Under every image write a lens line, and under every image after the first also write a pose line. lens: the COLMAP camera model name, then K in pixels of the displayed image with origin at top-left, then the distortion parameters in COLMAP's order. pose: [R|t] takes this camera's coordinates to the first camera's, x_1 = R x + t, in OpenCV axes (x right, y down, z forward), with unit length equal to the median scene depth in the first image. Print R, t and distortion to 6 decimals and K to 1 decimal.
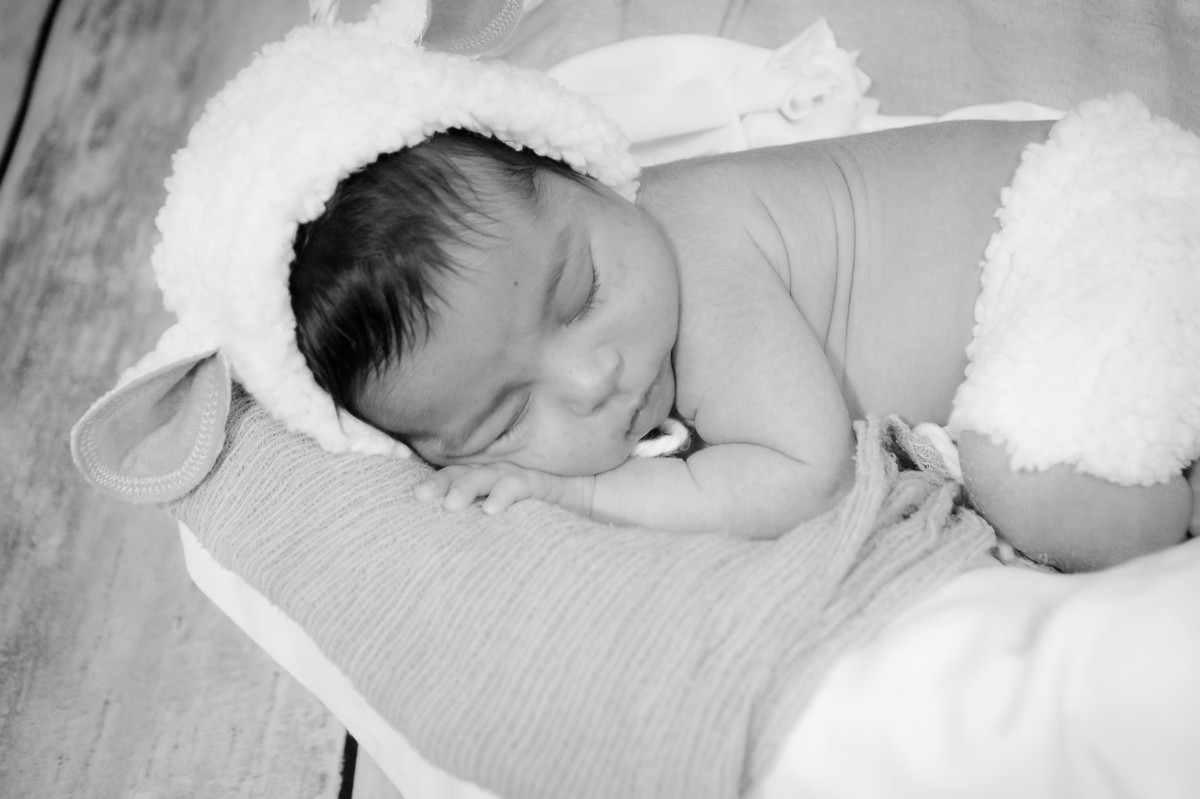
lens RADIAL K [[2092.8, 0, 600.0], [0, 2092.8, 399.5], [0, 0, 1]] dist [0.110152, 0.087443]
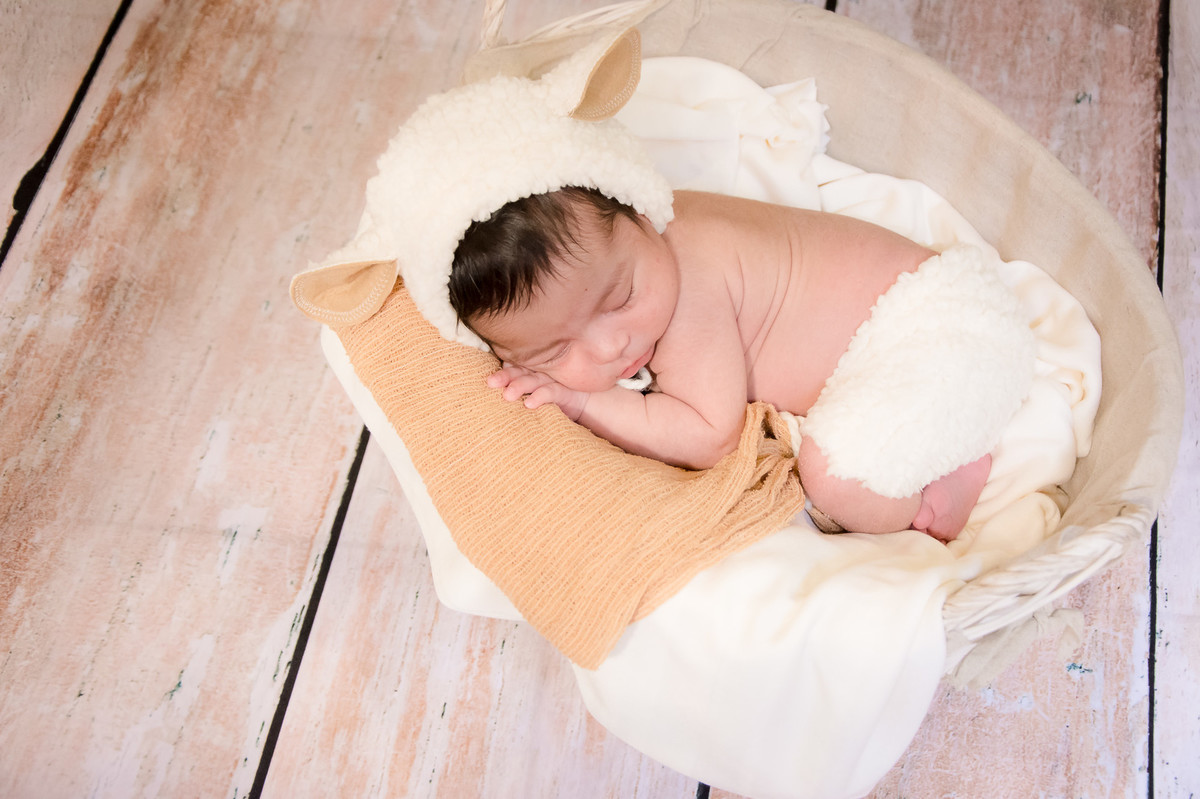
lens RADIAL K [[1791.0, 0, 600.0], [0, 1791.0, 399.5], [0, 0, 1]] dist [0.122240, 0.082859]
pose [[0.950477, 0.290066, 0.111601, -0.104970], [-0.307900, 0.927715, 0.211051, -0.179173], [-0.042315, -0.234961, 0.971083, -0.260483]]
